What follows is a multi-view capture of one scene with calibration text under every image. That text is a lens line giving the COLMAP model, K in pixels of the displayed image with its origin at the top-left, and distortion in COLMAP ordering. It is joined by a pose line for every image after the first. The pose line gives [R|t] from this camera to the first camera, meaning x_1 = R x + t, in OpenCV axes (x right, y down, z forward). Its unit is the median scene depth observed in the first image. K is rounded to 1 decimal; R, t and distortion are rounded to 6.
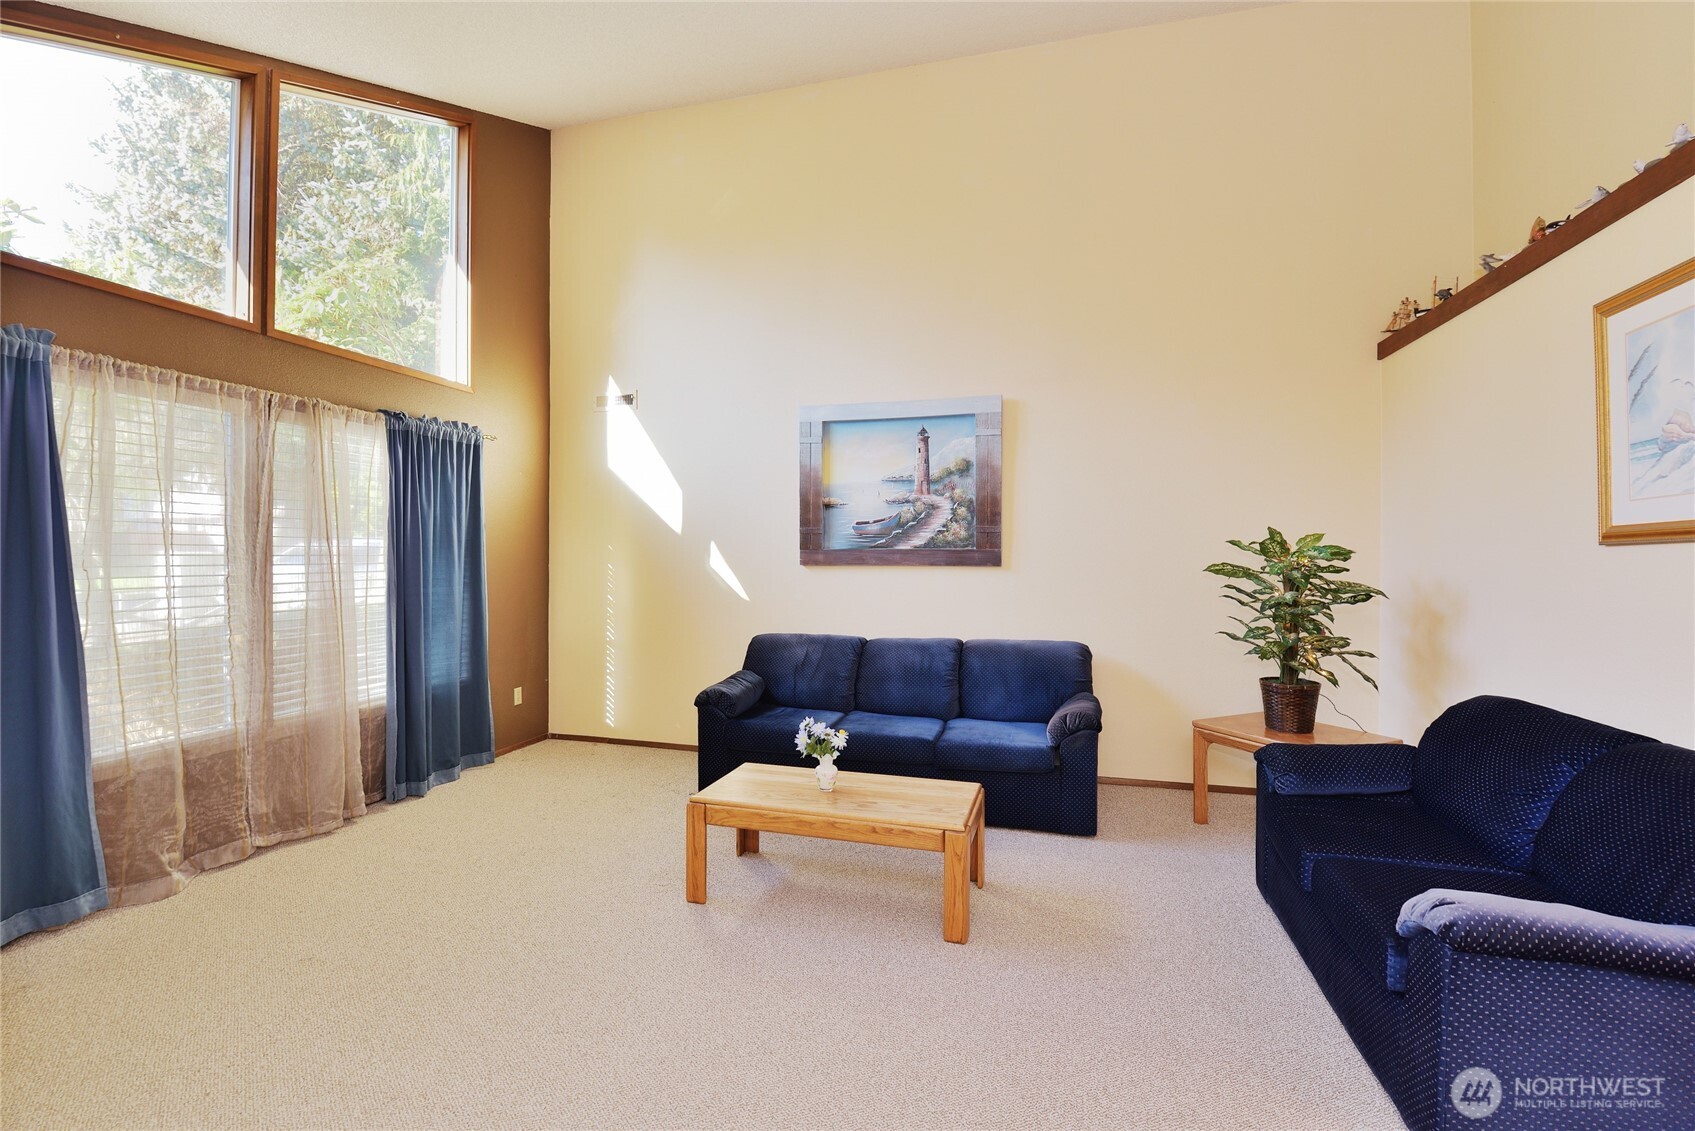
lens RADIAL K [[734.8, 0, 850.6], [0, 734.8, 558.8], [0, 0, 1]] dist [-0.010810, -0.004862]
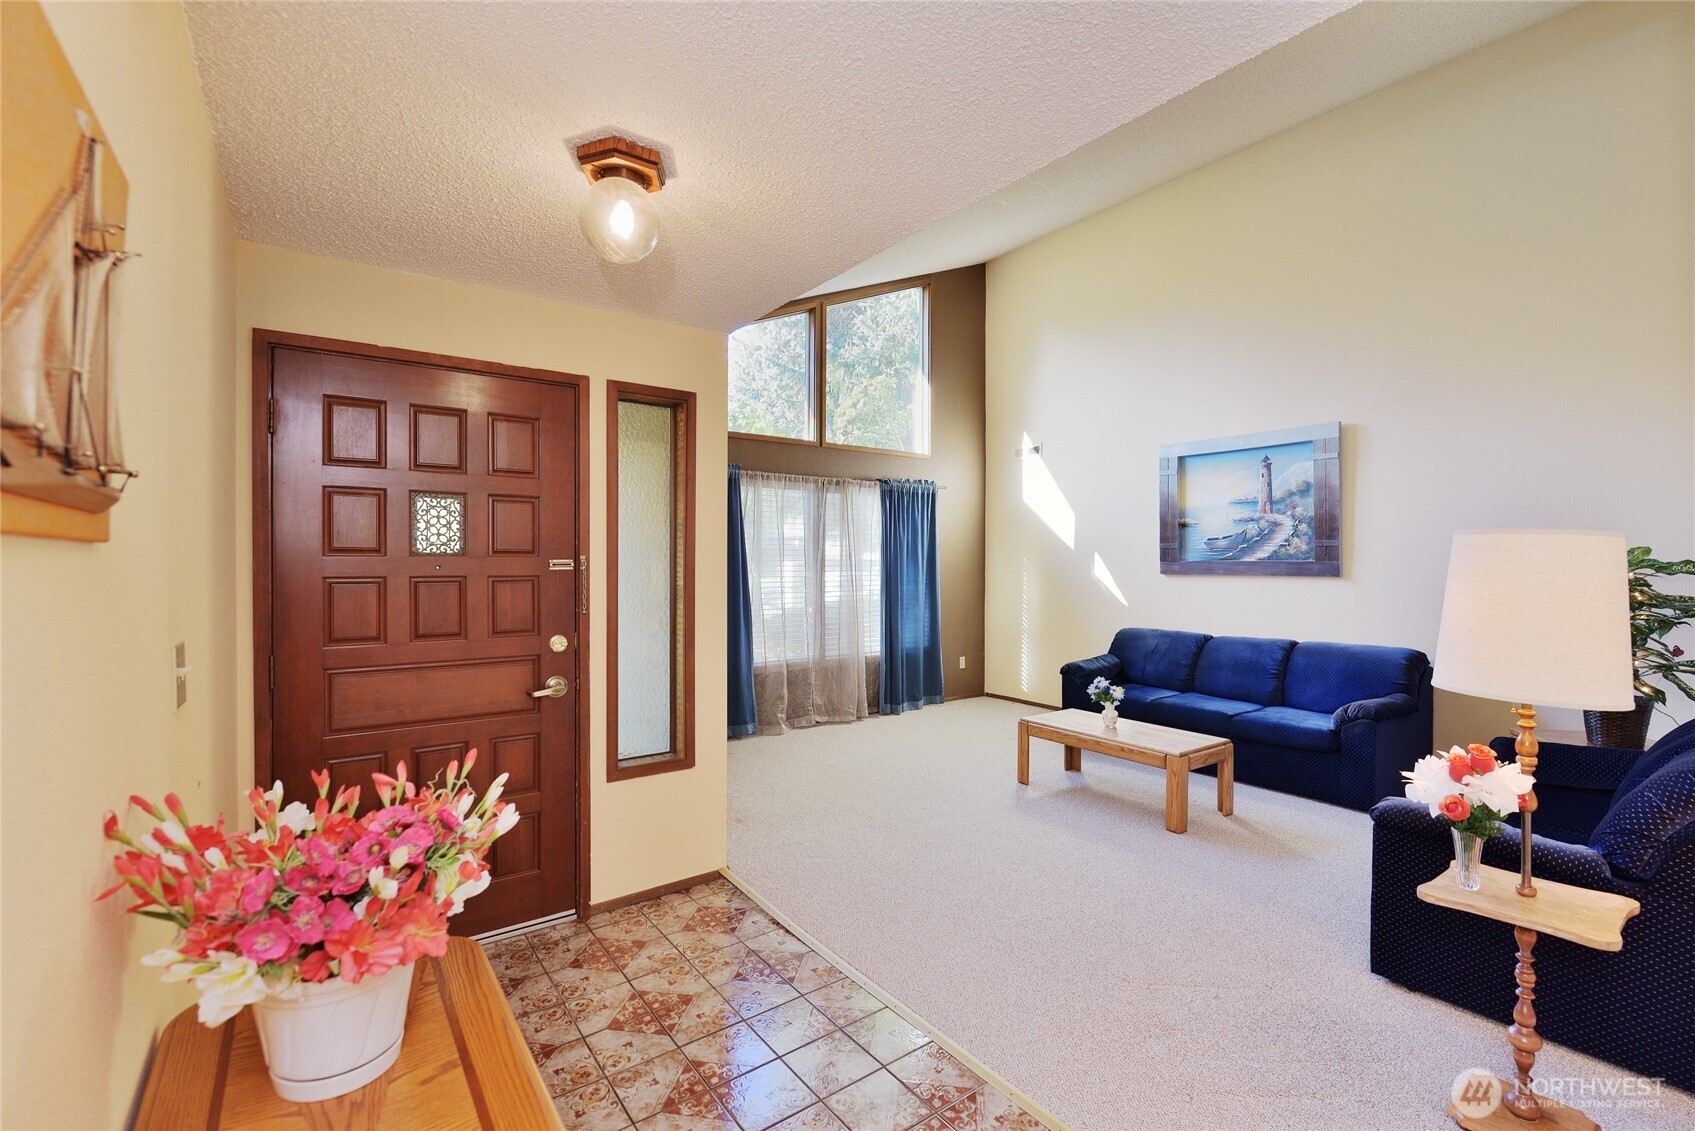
lens RADIAL K [[734.8, 0, 850.9], [0, 734.8, 569.7], [0, 0, 1]] dist [-0.010810, -0.004862]
pose [[0.783221, 0.005482, -0.621719, 0.318958], [-0.002781, 0.999982, 0.005314, -0.004322], [0.621737, -0.002433, 0.783223, -0.319336]]
